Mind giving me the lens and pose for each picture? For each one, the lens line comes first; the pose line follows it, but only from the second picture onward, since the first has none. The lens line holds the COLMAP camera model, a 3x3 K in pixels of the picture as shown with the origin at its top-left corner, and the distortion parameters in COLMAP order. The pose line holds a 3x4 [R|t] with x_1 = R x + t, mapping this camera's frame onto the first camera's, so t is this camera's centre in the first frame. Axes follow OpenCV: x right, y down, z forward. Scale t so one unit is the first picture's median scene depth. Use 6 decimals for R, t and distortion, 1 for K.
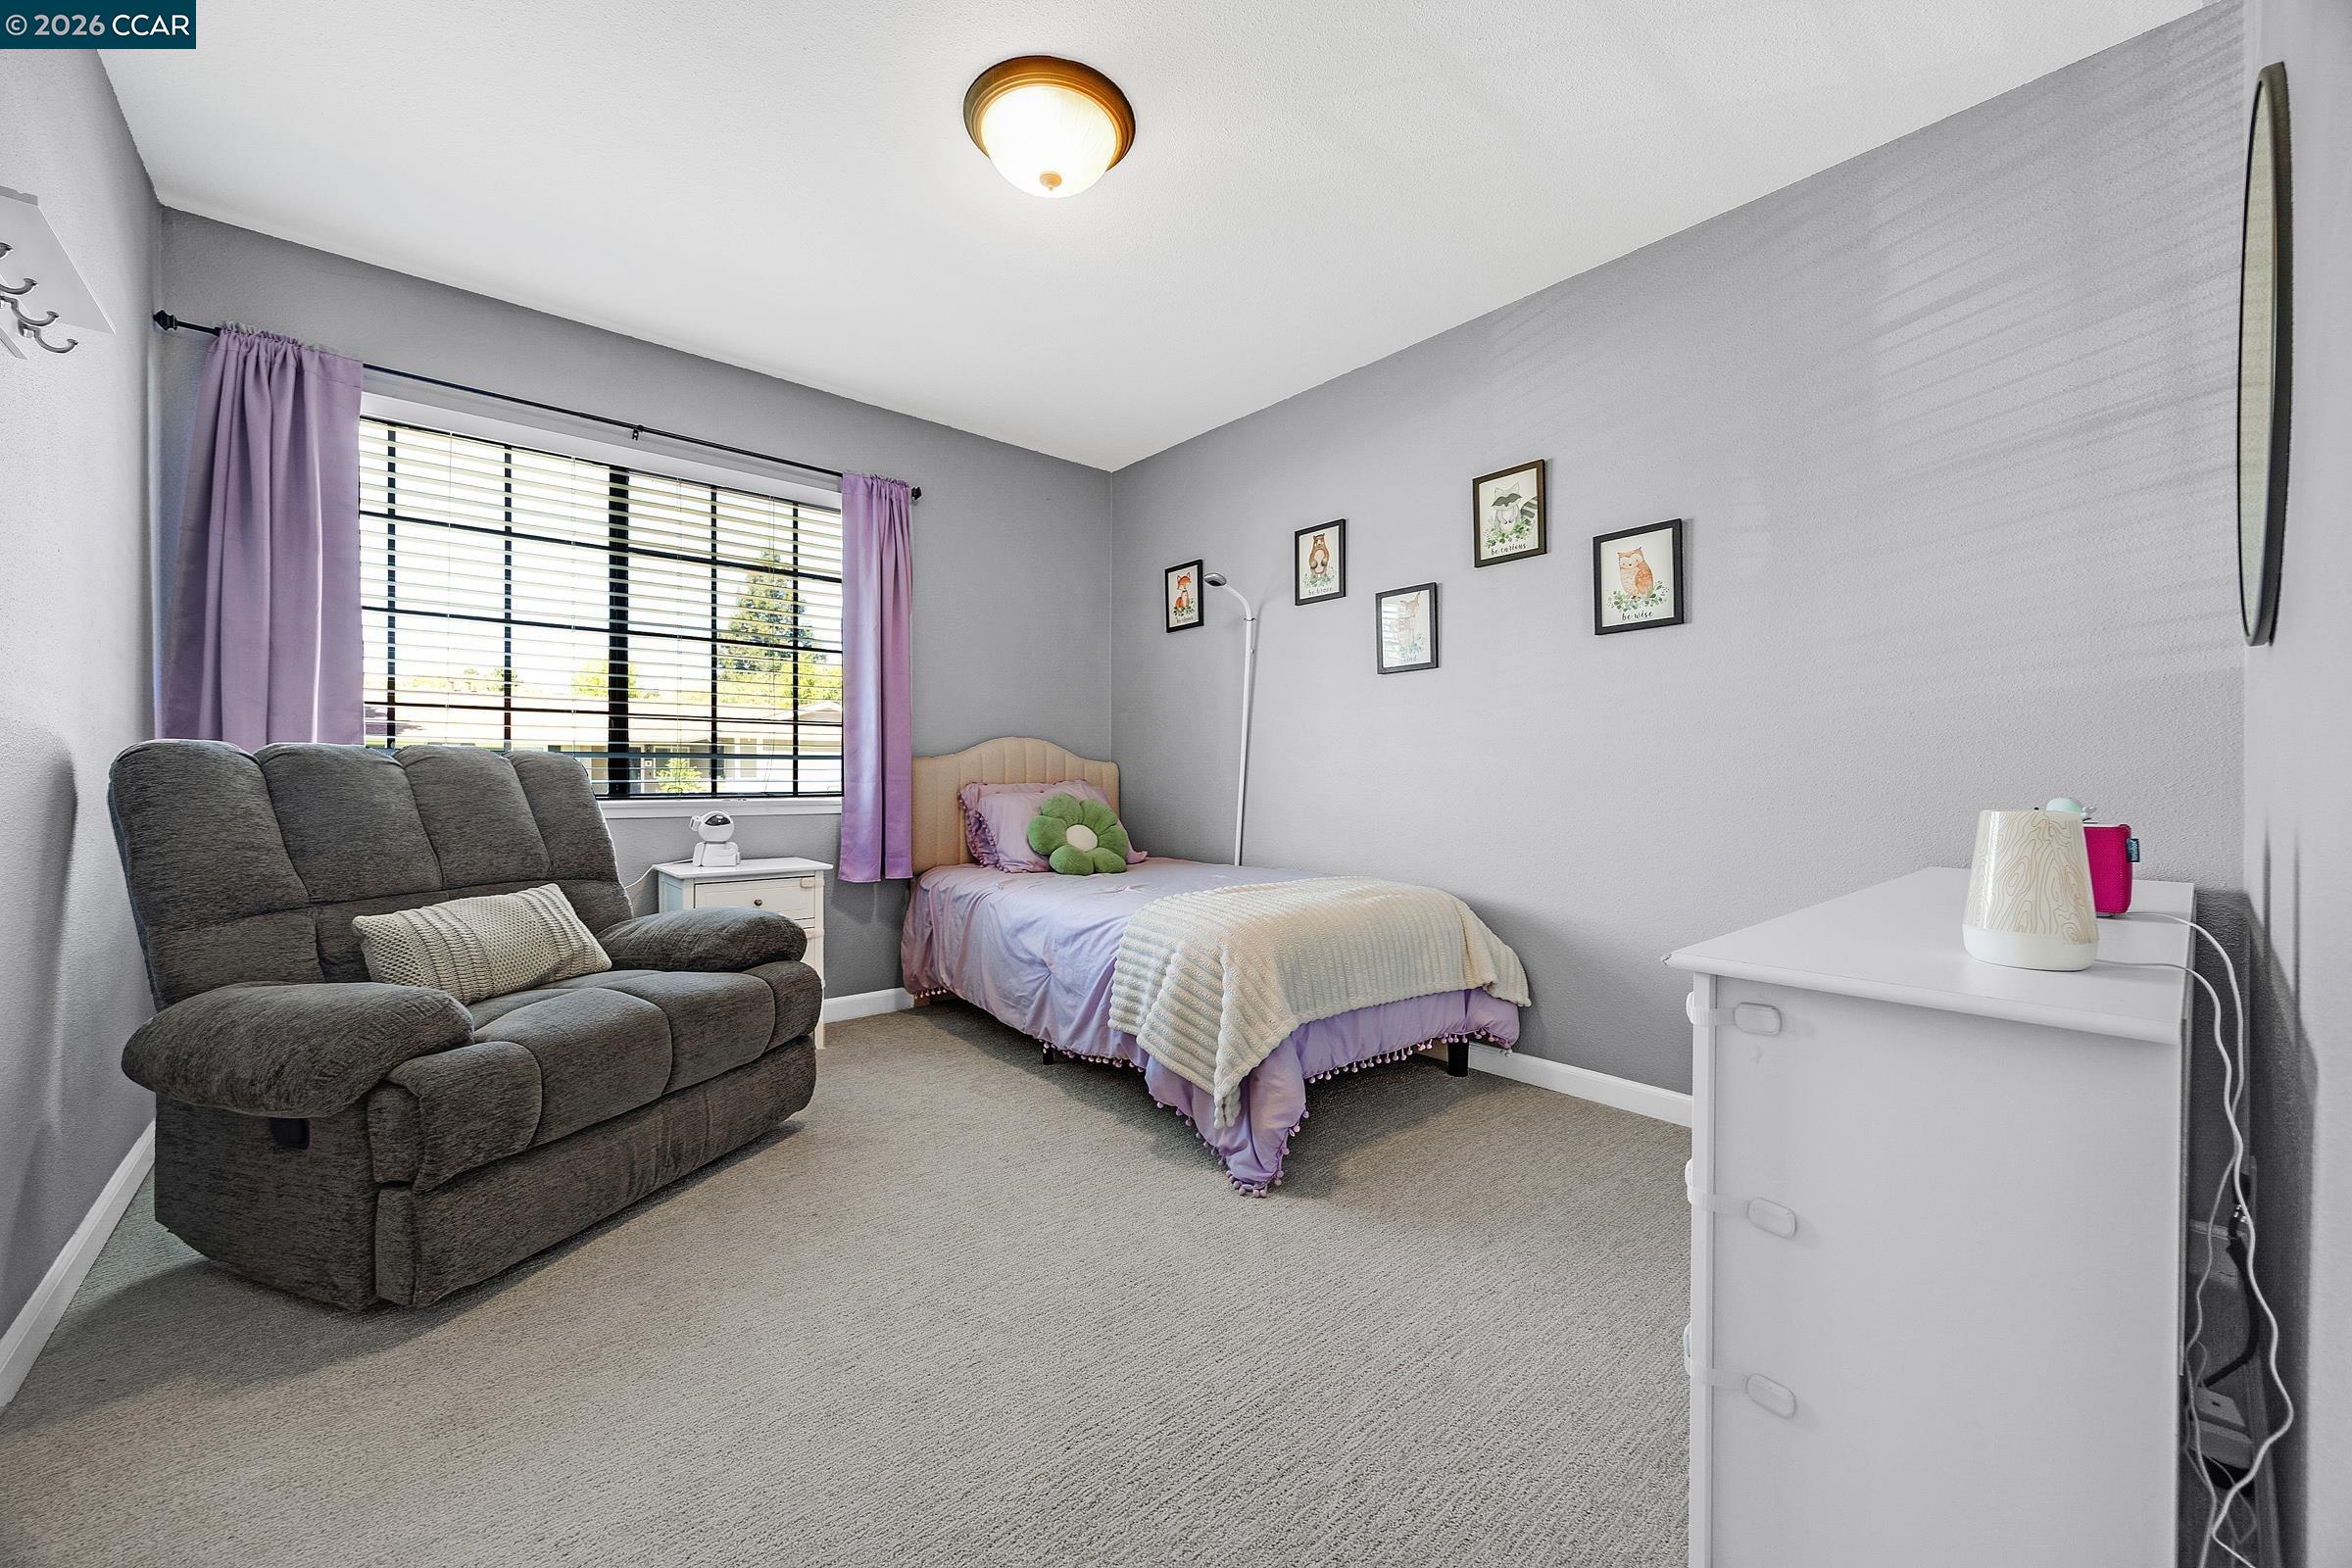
lens RADIAL K [[892.4, 0, 1176.0], [0, 892.4, 784.0], [0, 0, 1]] dist [-0.015313, -0.000031]
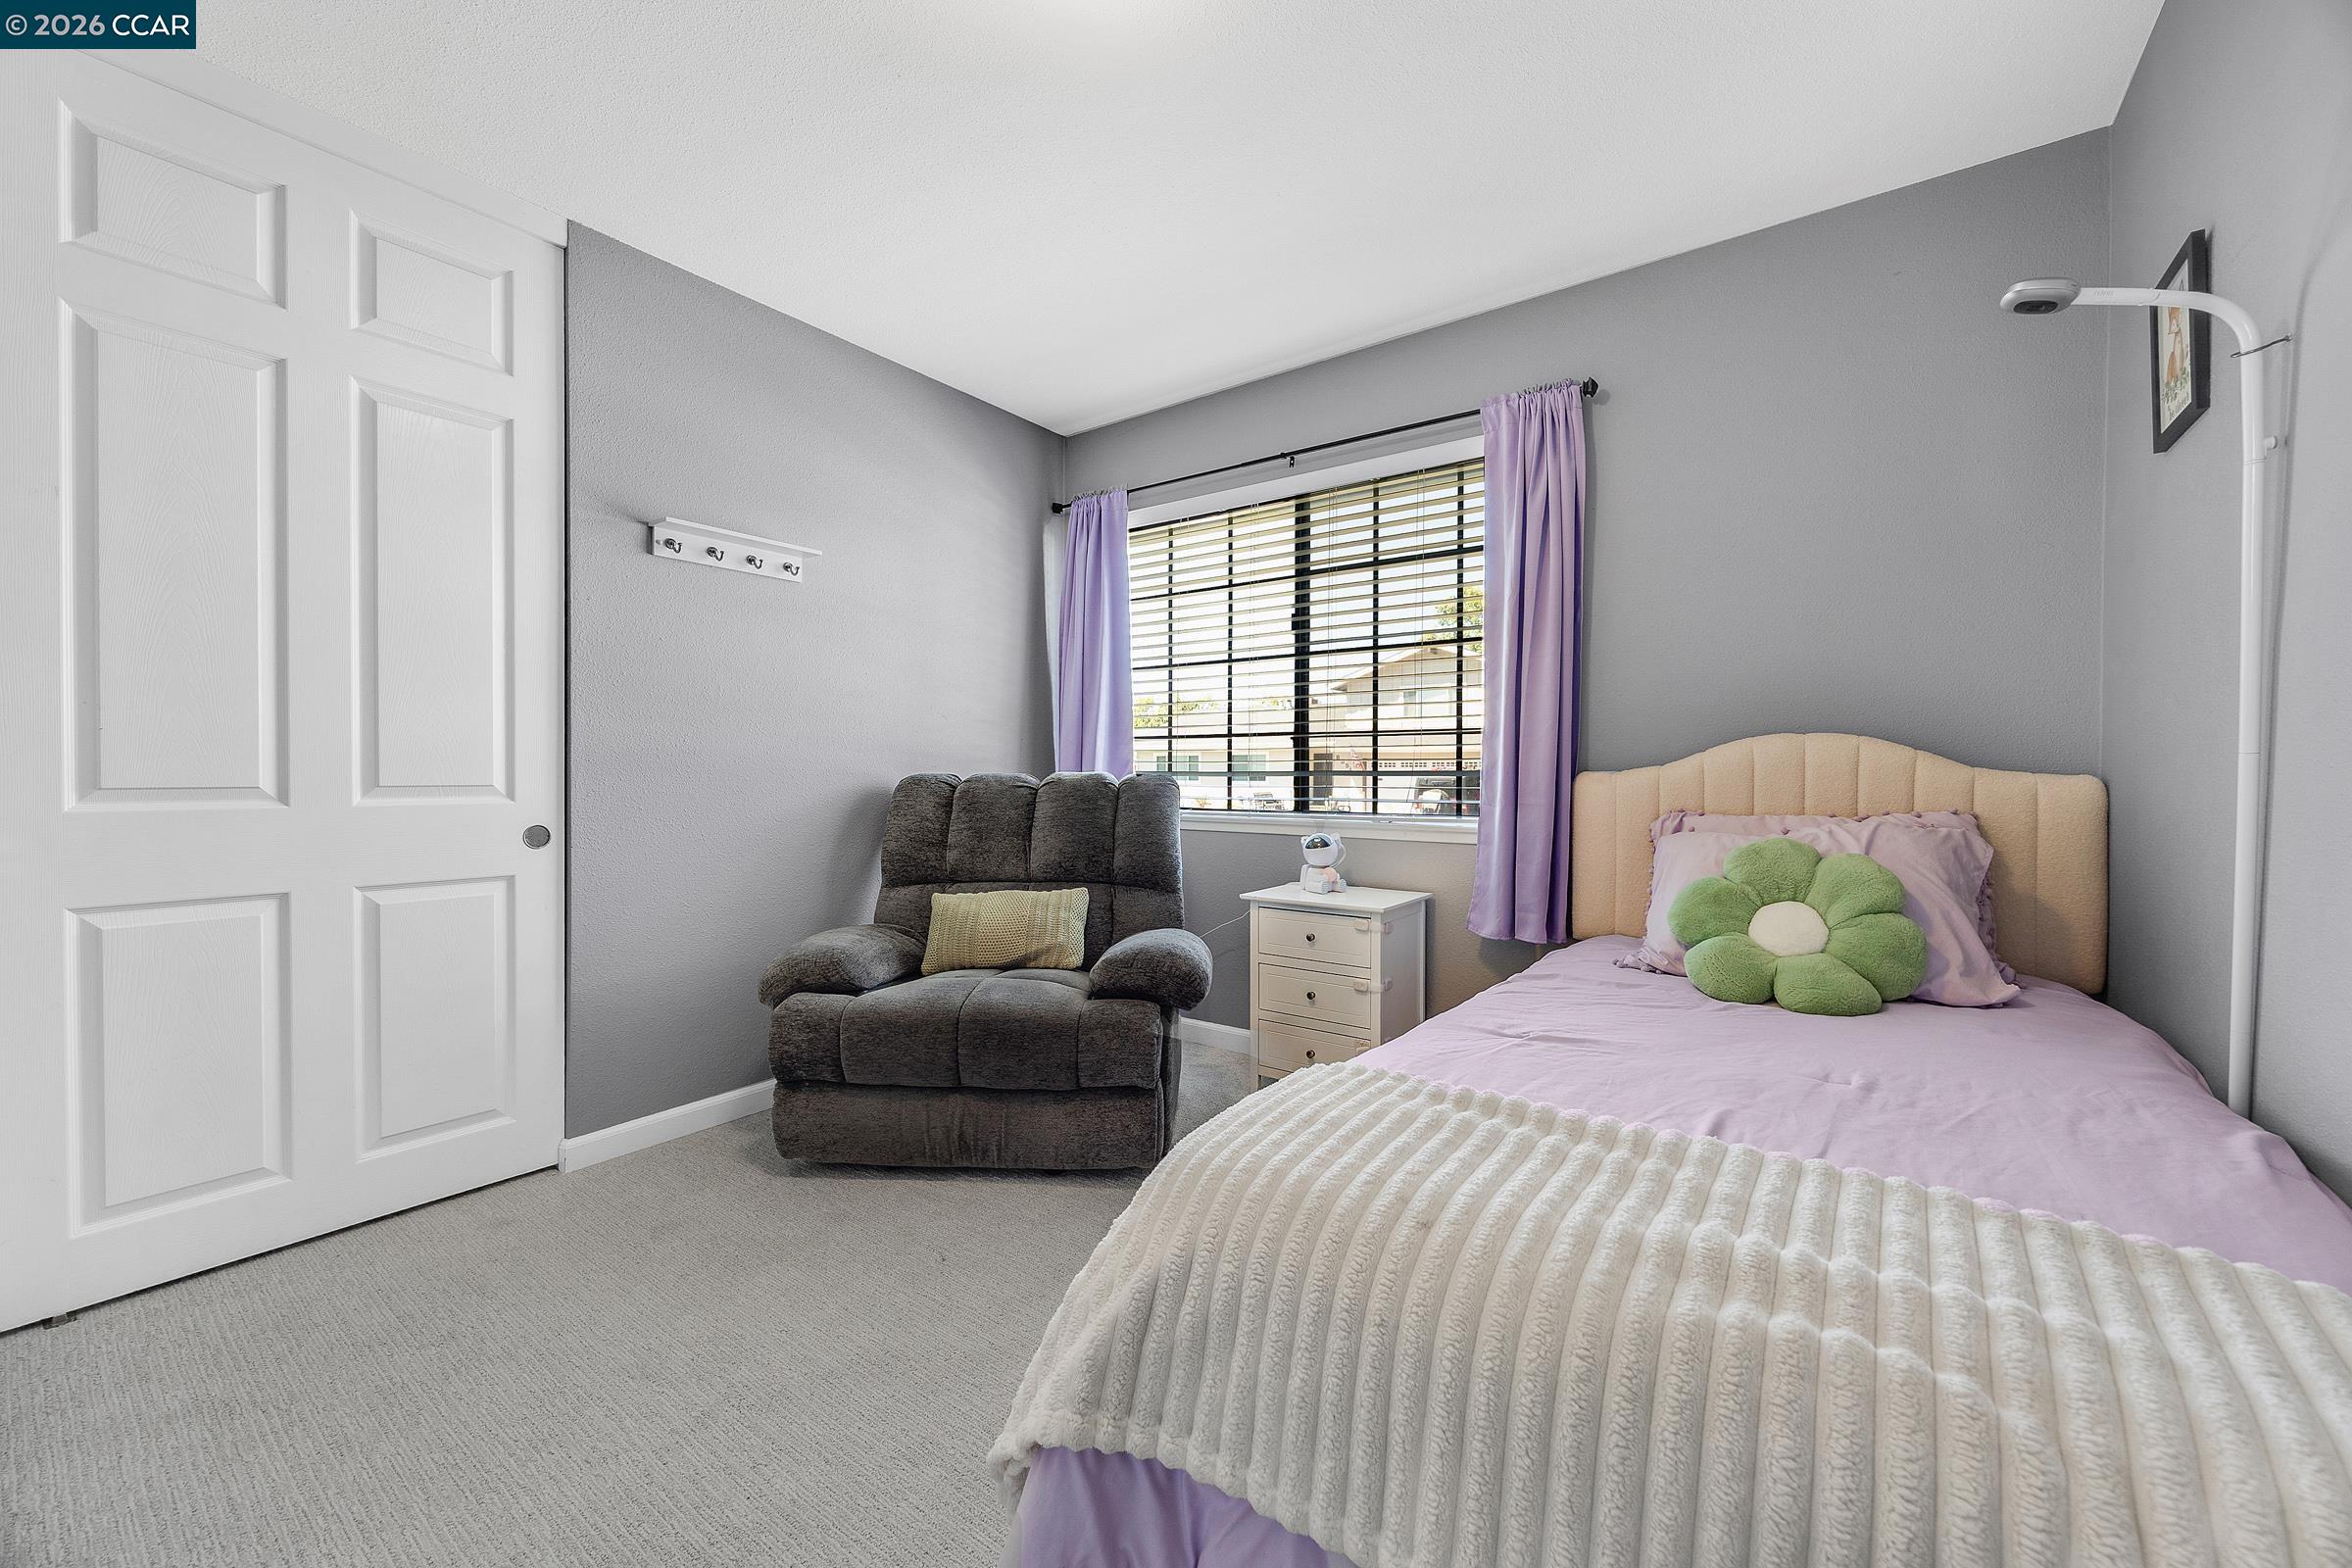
lens RADIAL K [[892.4, 0, 1176.0], [0, 892.4, 784.0], [0, 0, 1]] dist [-0.015313, -0.000031]
pose [[0.232852, 0.002503, -0.972509, 0.350264], [-0.016269, 0.999867, -0.001322, -0.016670], [0.972376, 0.016129, 0.232862, 0.616907]]
